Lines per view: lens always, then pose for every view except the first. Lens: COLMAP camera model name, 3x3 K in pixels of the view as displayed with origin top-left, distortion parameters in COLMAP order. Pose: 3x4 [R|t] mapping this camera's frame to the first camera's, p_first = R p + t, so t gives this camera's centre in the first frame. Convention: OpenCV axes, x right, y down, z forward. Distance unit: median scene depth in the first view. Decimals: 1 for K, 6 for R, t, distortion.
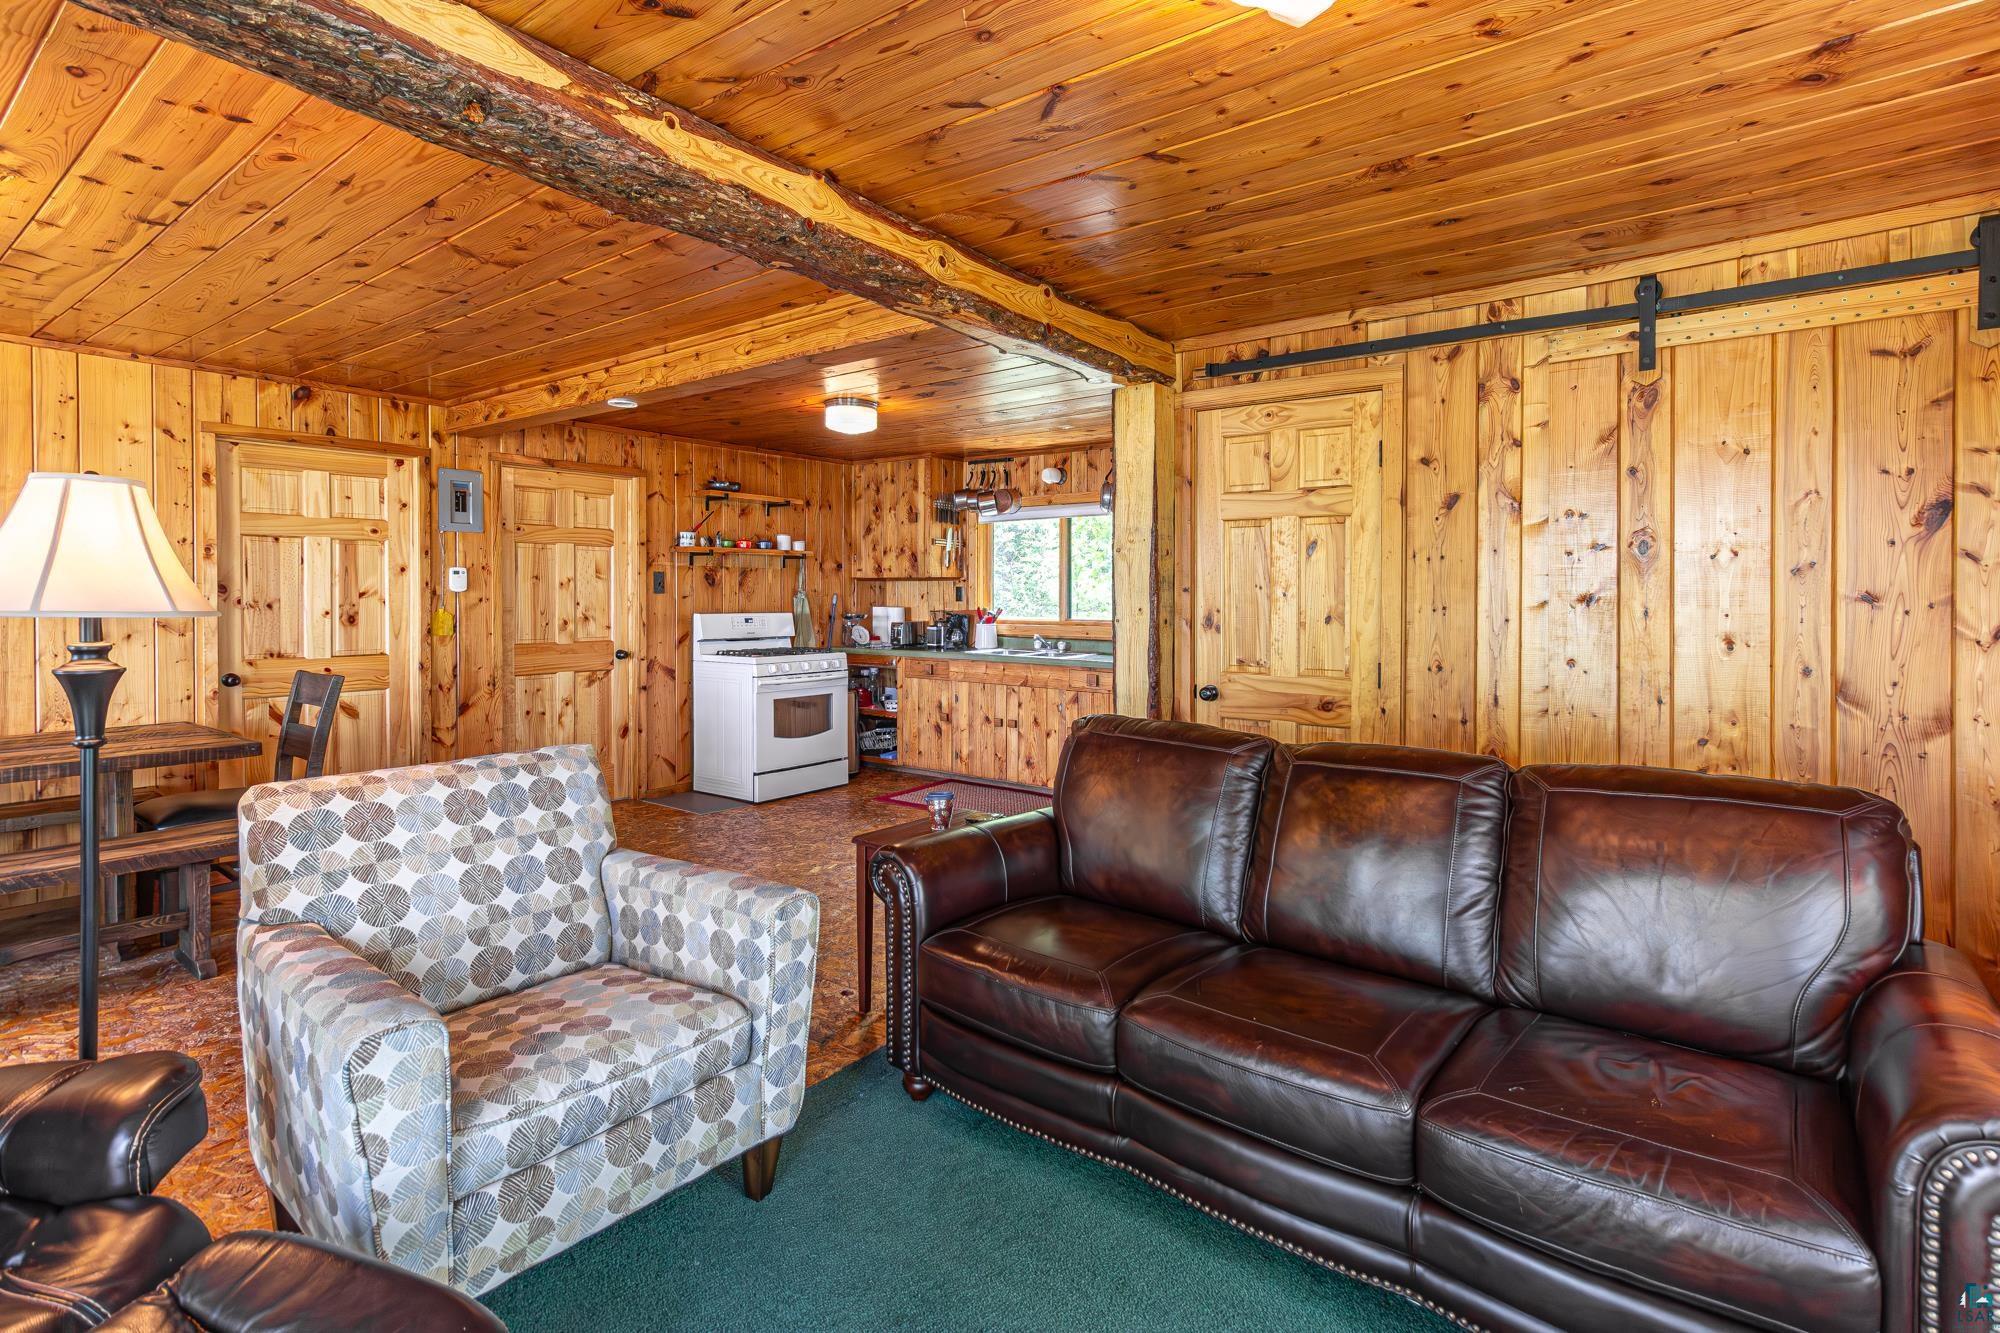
lens RADIAL K [[919.5, 0, 1059.6], [0, 919.5, 599.8], [0, 0, 1]] dist [0.002515, 0.000103]
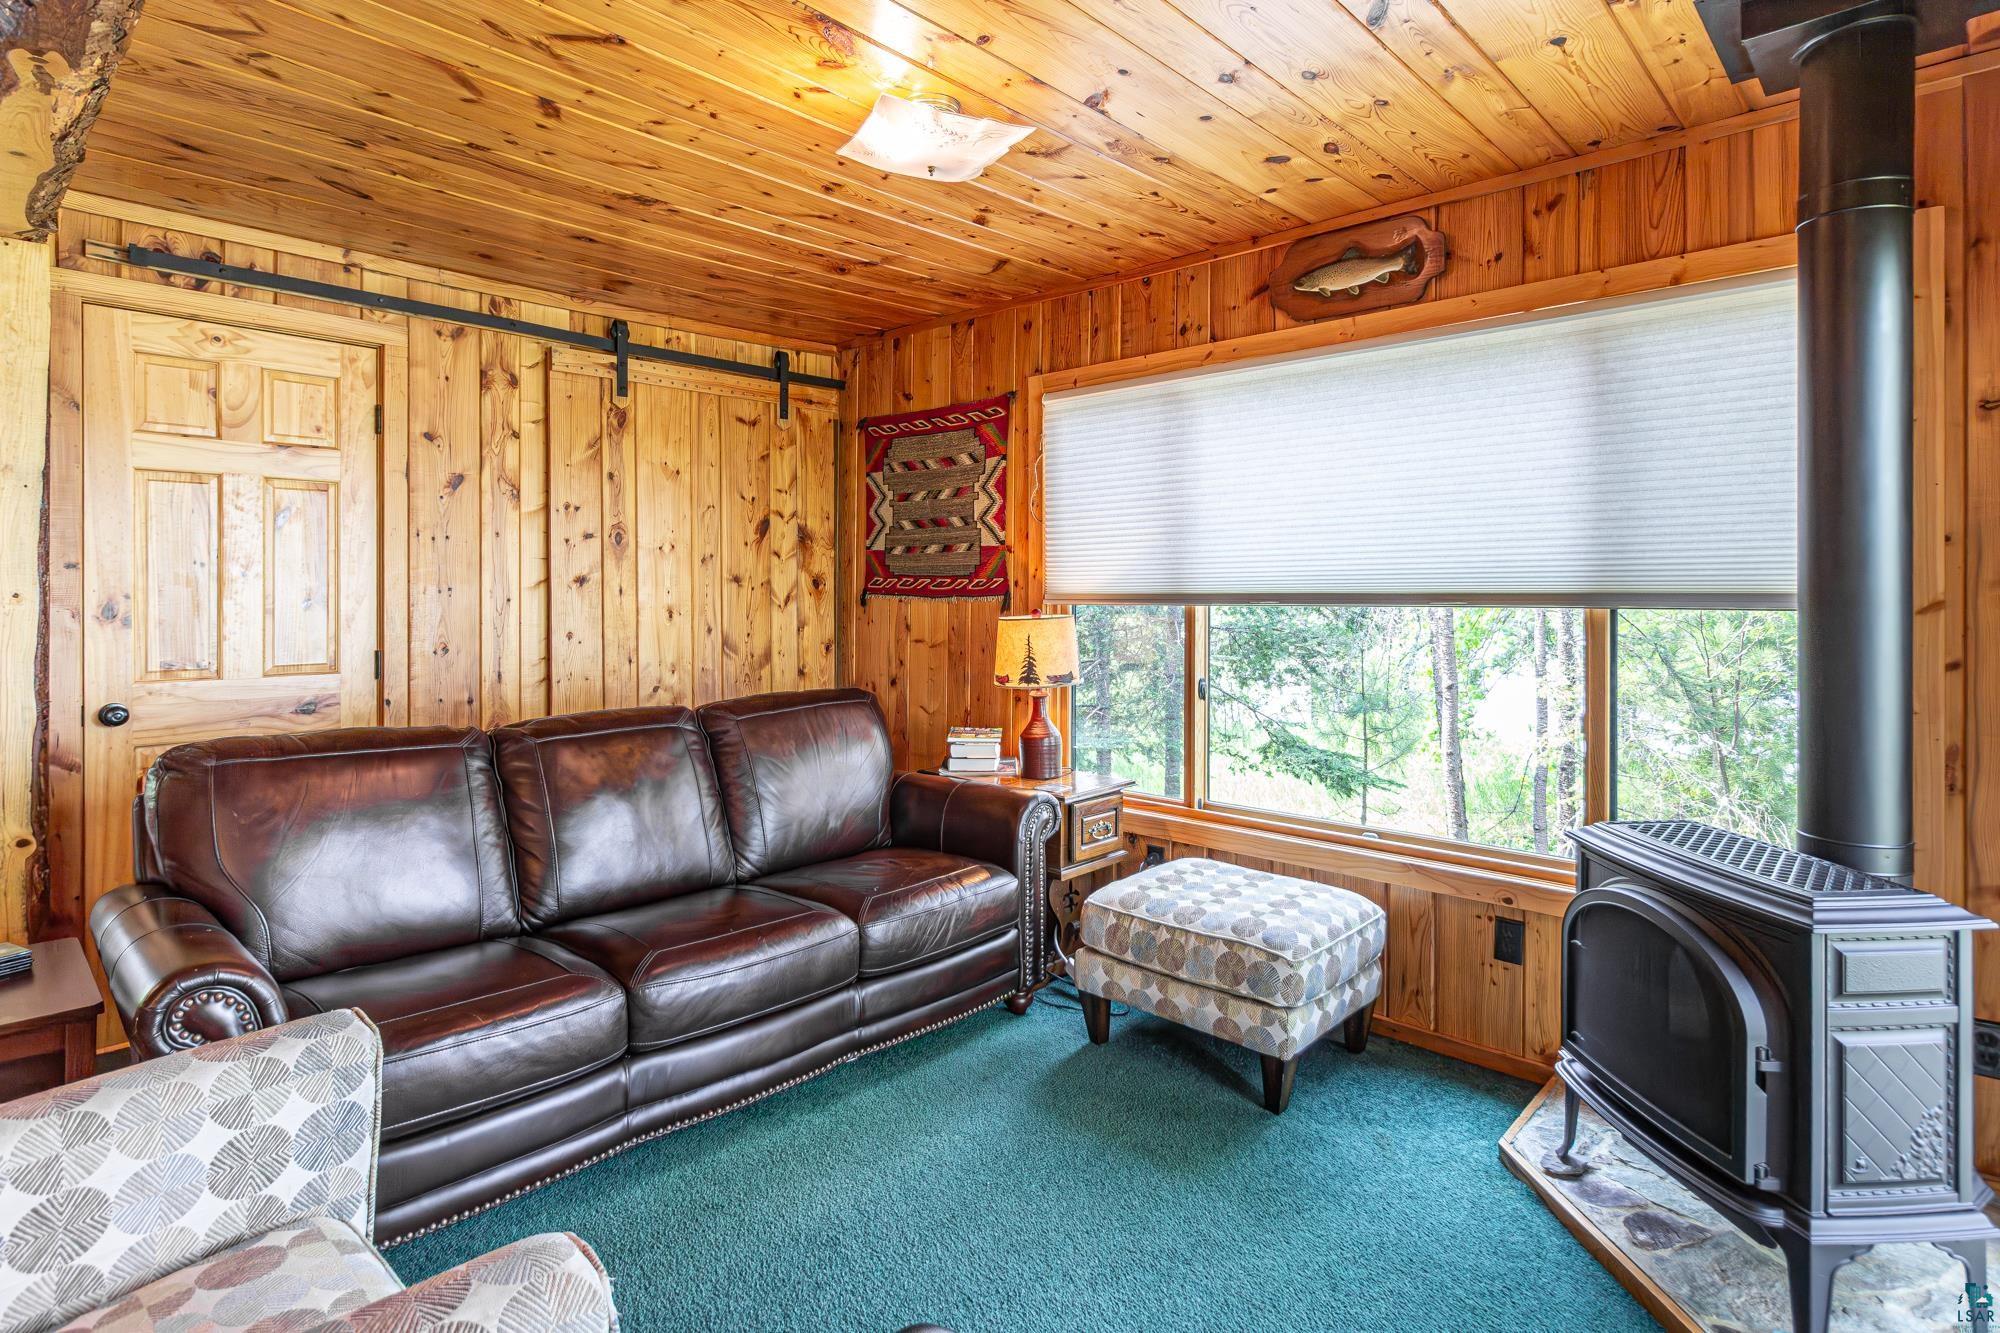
lens RADIAL K [[1015.5, 0, 1002.2], [0, 1015.5, 590.1], [0, 0, 1]] dist [-0.014913, -0.000041]
pose [[0.134995, -0.004245, 0.990837, -0.302883], [0.005940, 0.999976, 0.003475, 0.005170], [-0.990828, 0.005416, 0.135017, 0.142006]]
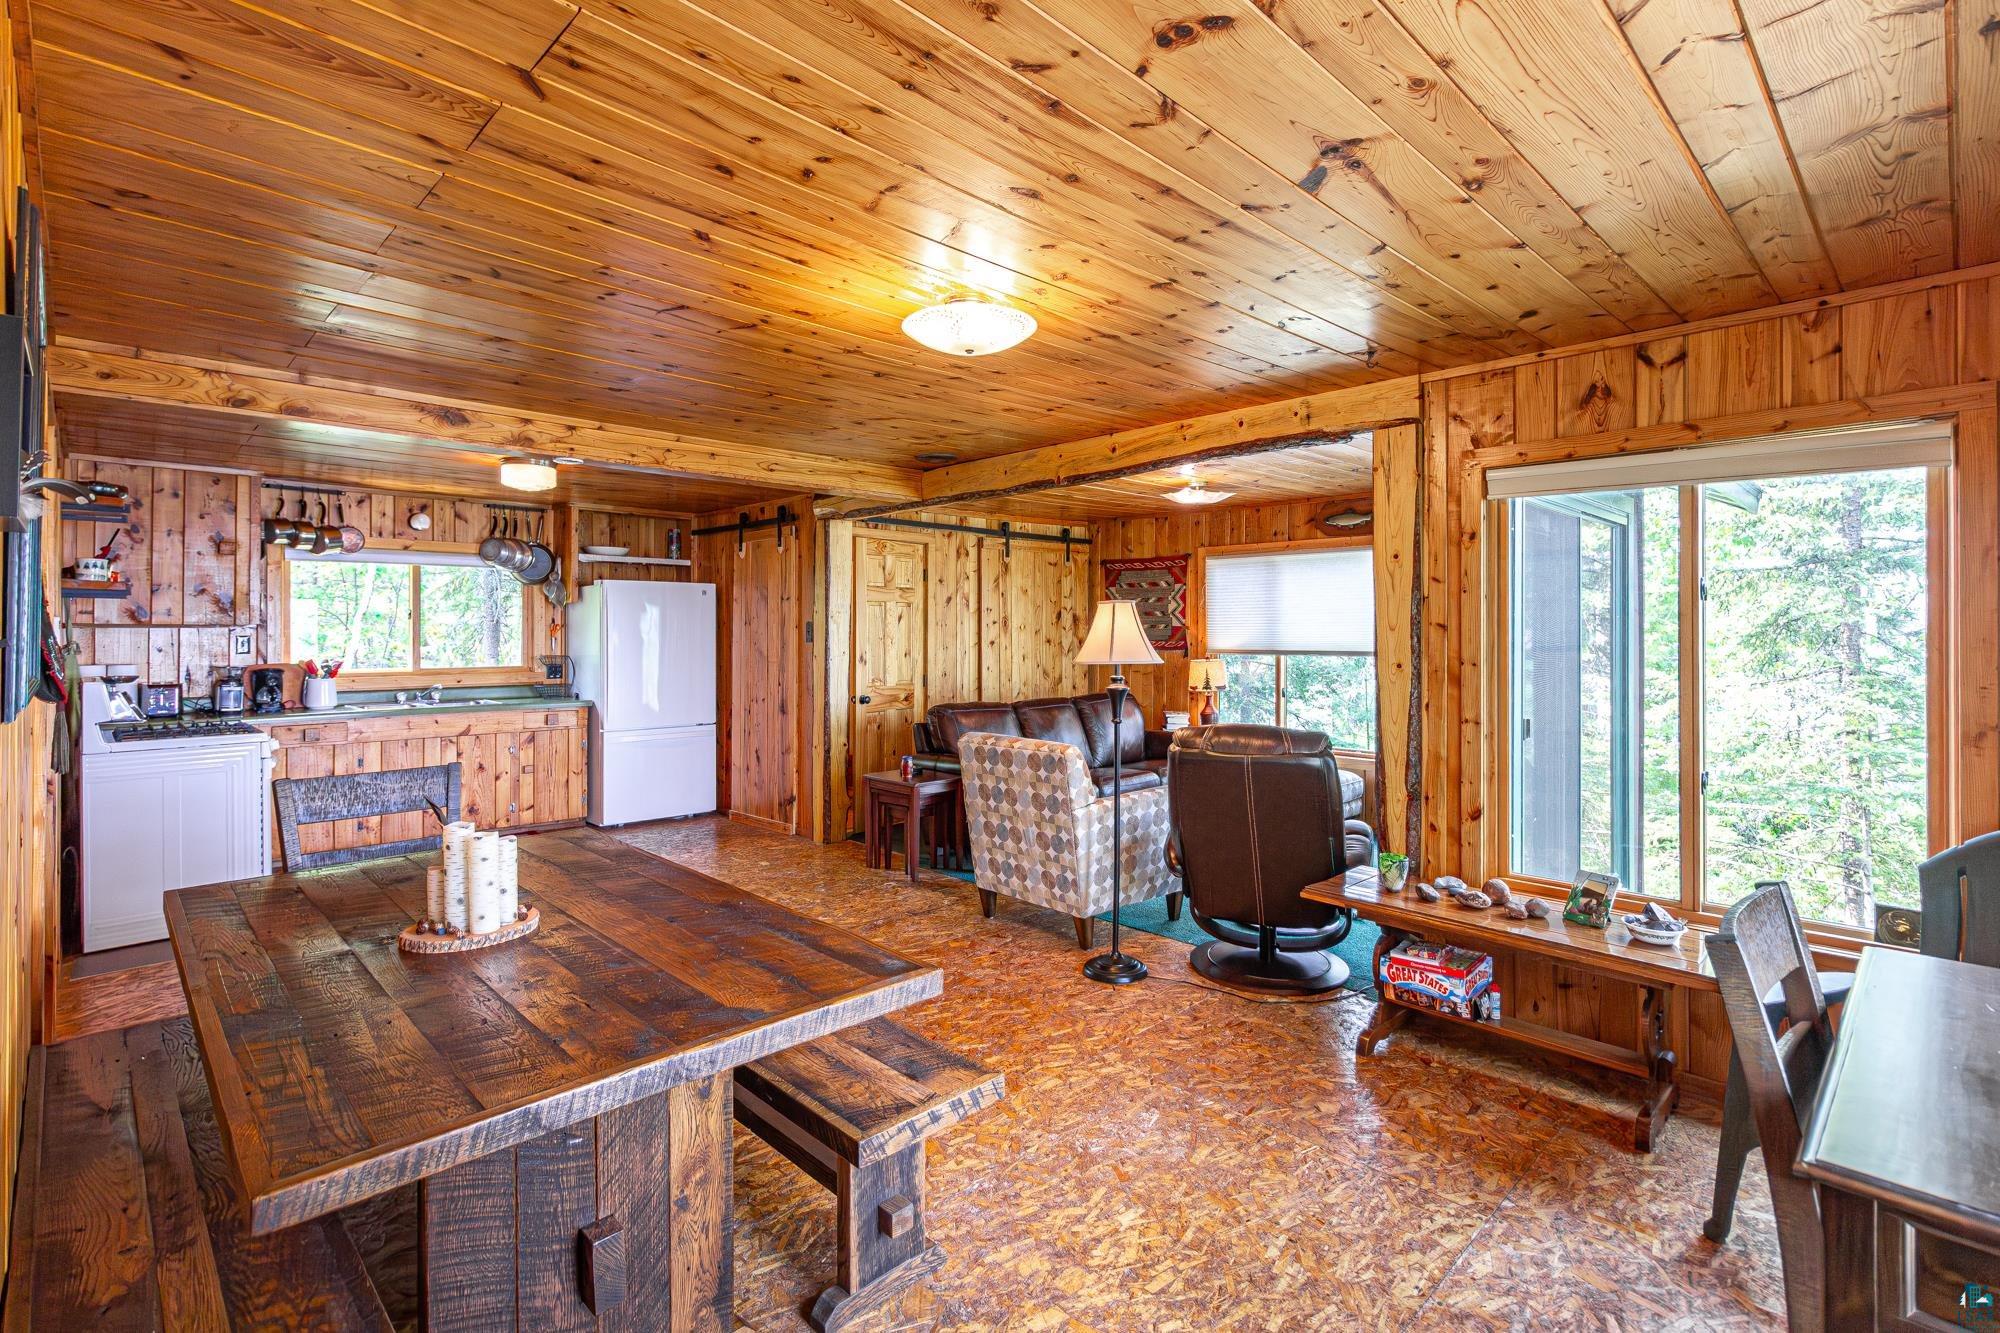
lens RADIAL K [[907.3, 0, 1003.2], [0, 907.3, 624.6], [0, 0, 1]] dist [0.001119, 0.000130]
pose [[0.193161, 0.003368, 0.981161, -0.910146], [0.006598, 0.999967, -0.004732, -0.019008], [-0.981145, 0.007388, 0.193133, 0.232678]]
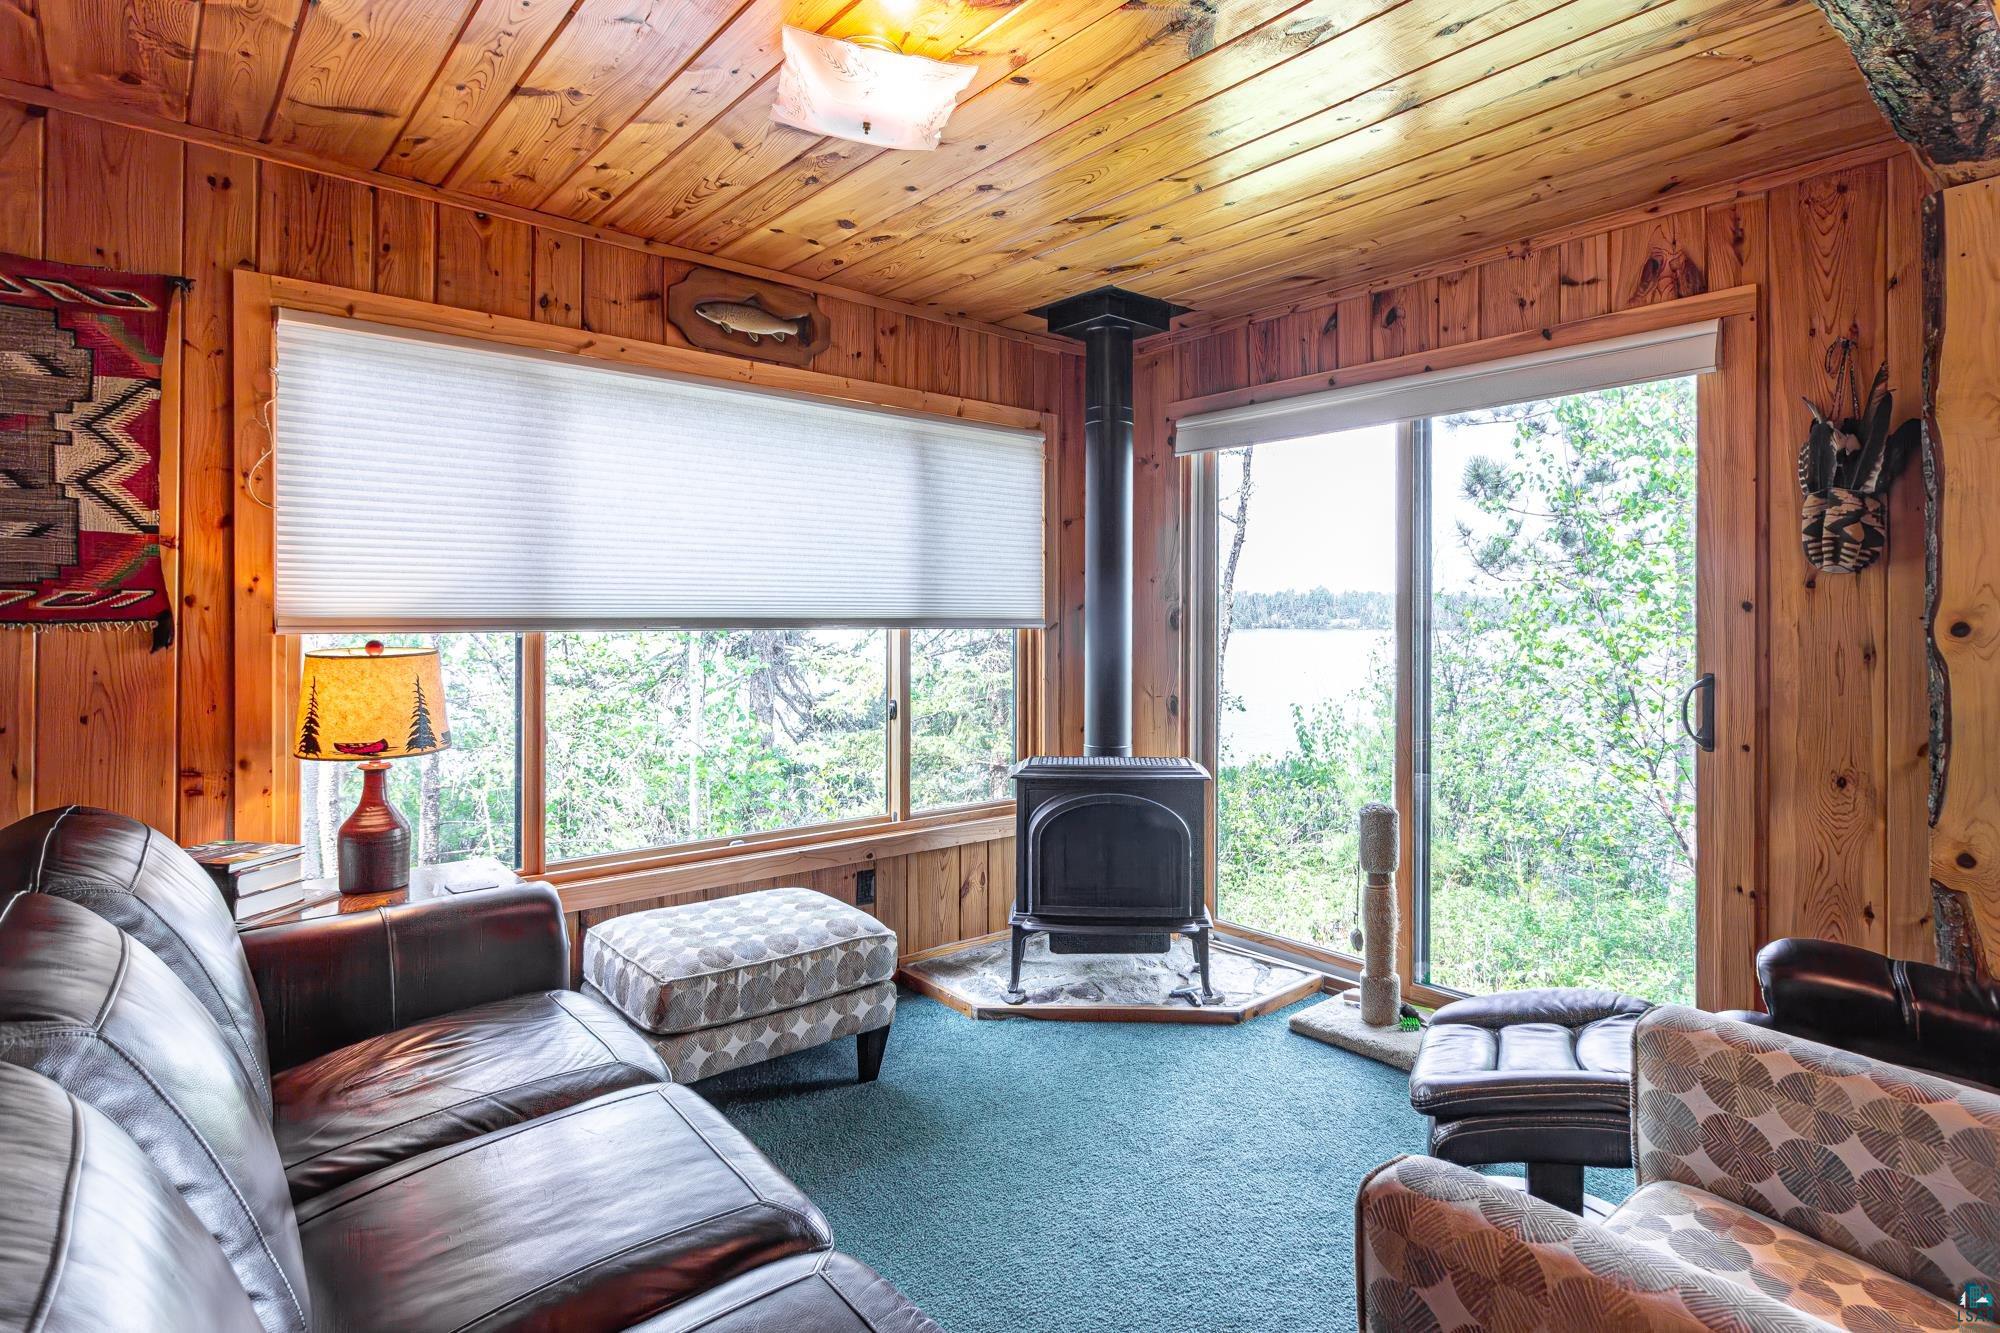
lens RADIAL K [[1031.4, 0, 1012.7], [0, 1031.4, 619.7], [0, 0, 1]] dist [0.002032, -0.000135]
pose [[-0.966799, -0.009298, 0.255370, -0.066741], [-0.007559, 0.999941, 0.007791, 0.005055], [-0.255427, 0.005602, -0.966812, 0.520583]]
